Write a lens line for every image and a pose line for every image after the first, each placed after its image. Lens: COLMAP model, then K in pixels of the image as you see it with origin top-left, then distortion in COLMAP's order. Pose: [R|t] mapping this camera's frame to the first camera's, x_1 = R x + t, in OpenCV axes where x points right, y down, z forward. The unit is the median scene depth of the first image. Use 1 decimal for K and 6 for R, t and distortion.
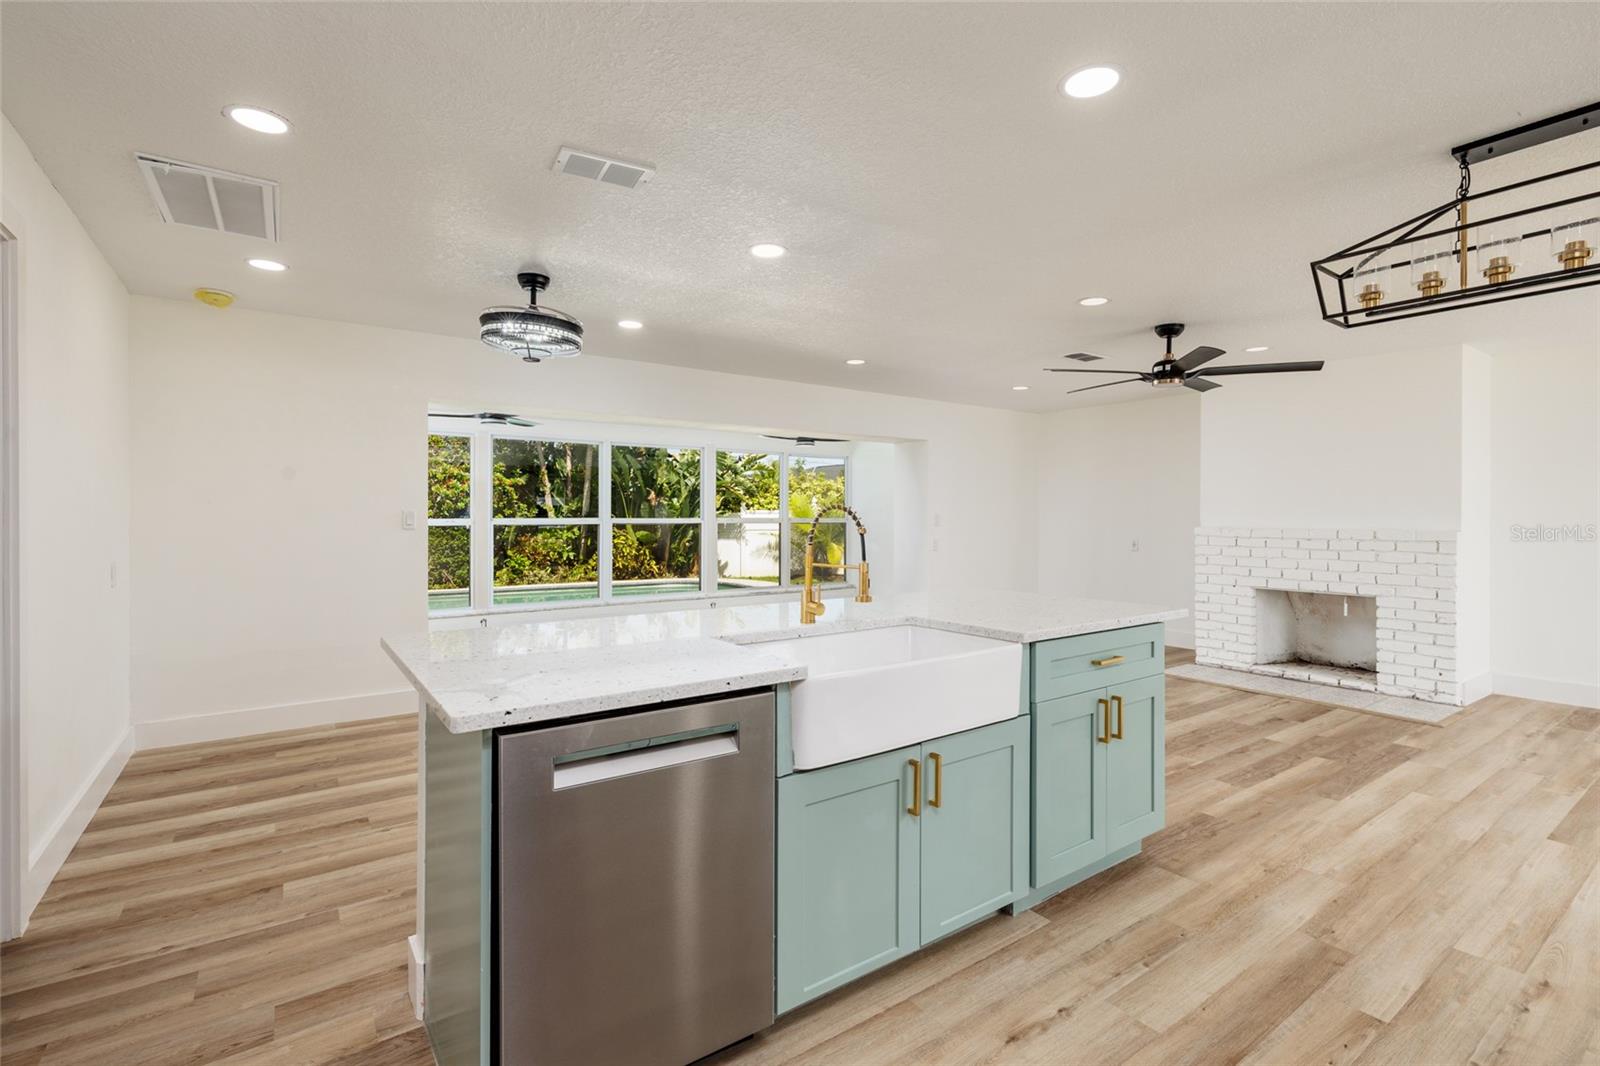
lens RADIAL K [[715.5, 0, 809.9], [0, 715.5, 519.0], [0, 0, 1]] dist [-0.009119, 0.002656]
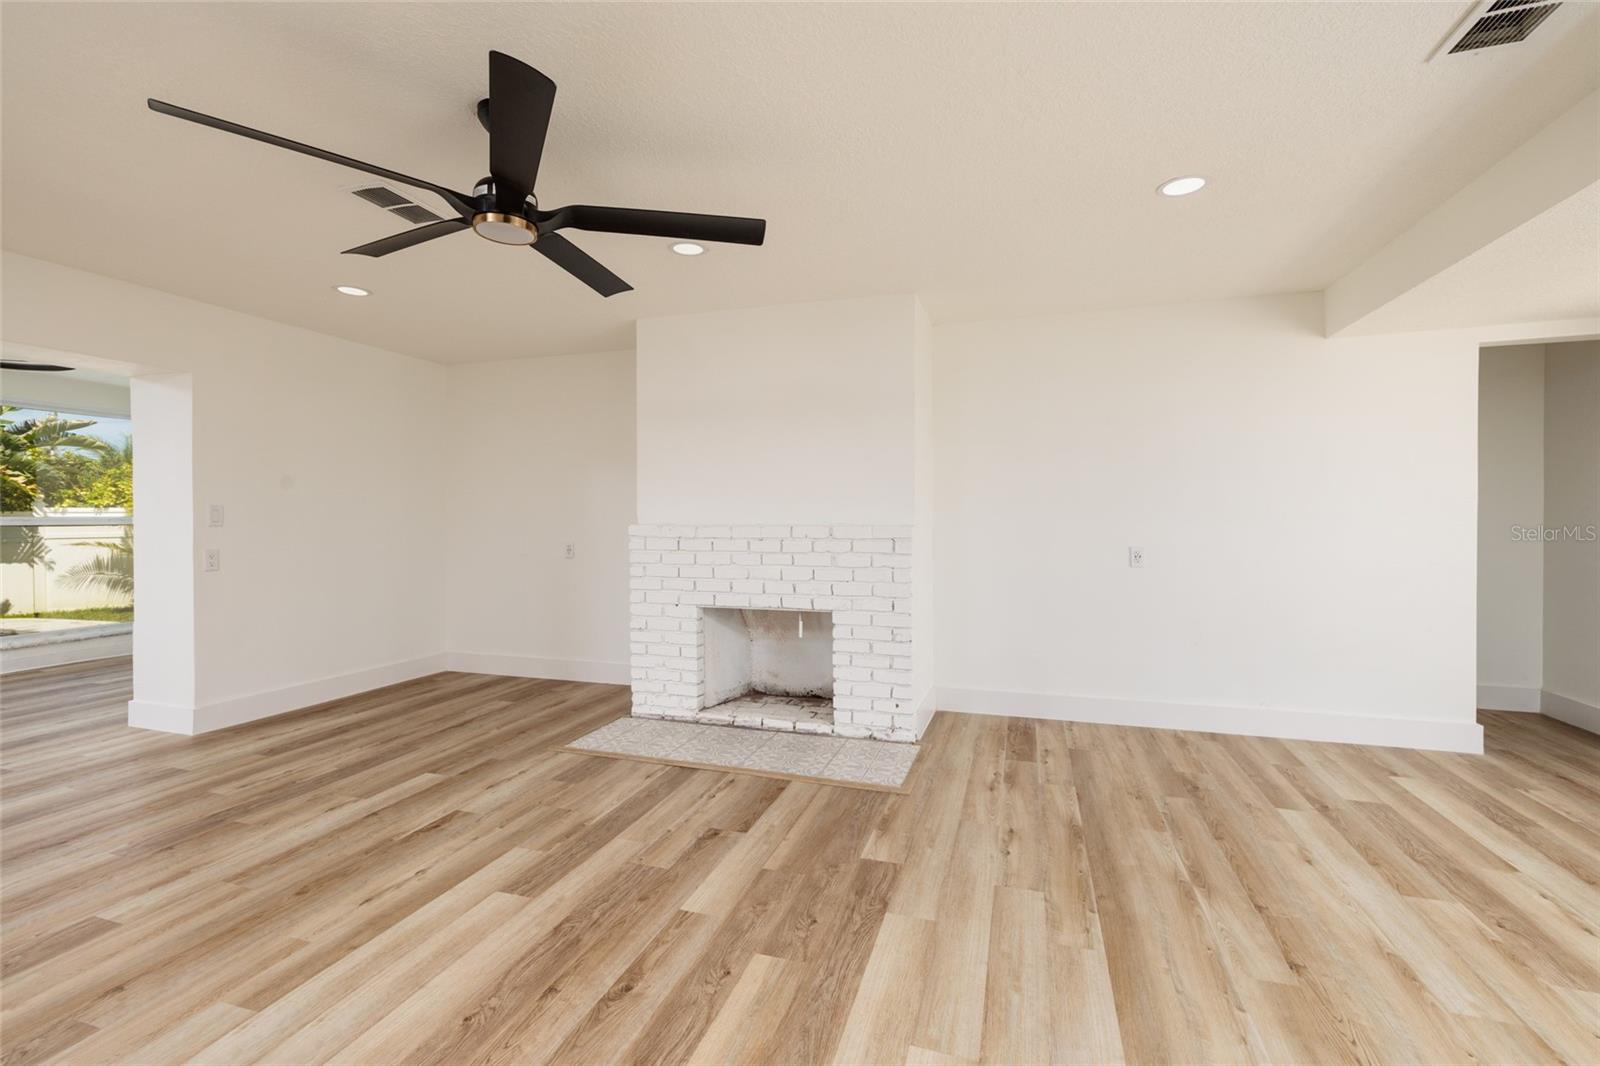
lens RADIAL K [[689.4, 0, 788.8], [0, 689.4, 526.3], [0, 0, 1]] dist [0.003581, 0.000330]
pose [[0.810780, -0.009957, 0.585267, 0.300890], [0.005468, 0.999941, 0.009437, 0.008670], [-0.585326, -0.004451, 0.810786, 0.396428]]
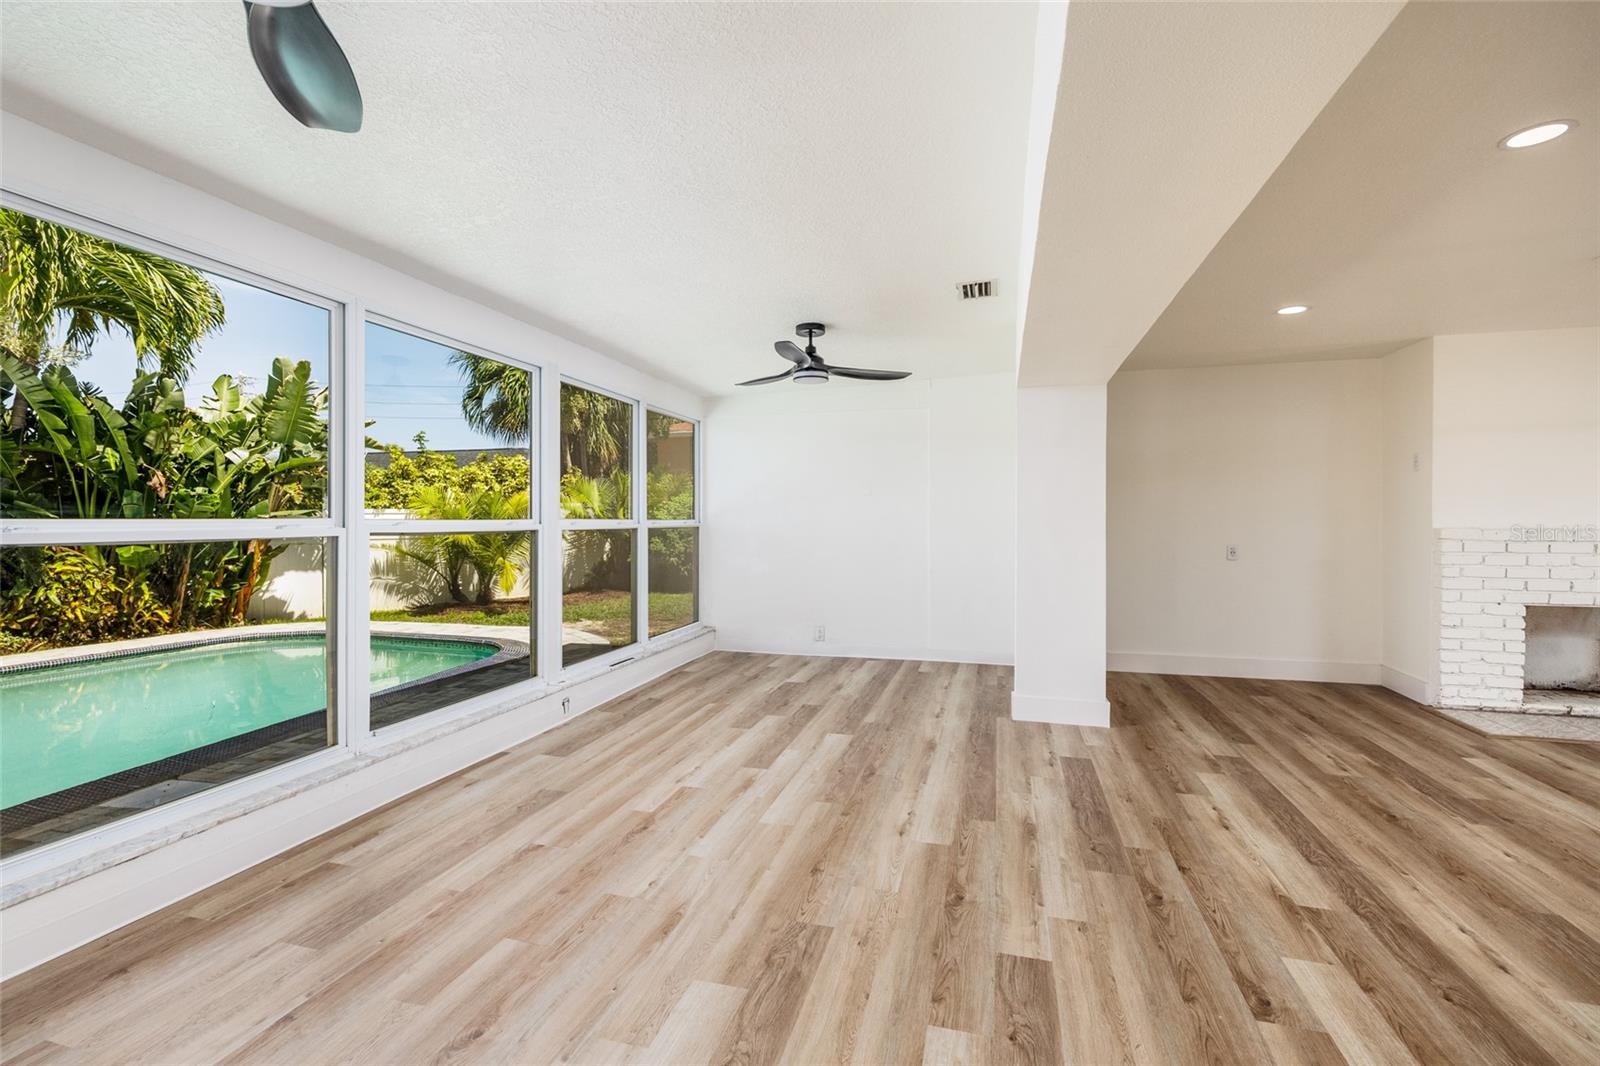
lens RADIAL K [[715.5, 0, 791.0], [0, 715.5, 519.6], [0, 0, 1]] dist [-0.009119, 0.002656]
pose [[0.793097, -0.001651, 0.609093, -0.527885], [0.004147, 0.999988, -0.002688, 0.001633], [-0.609082, 0.004657, 0.793094, 0.926064]]
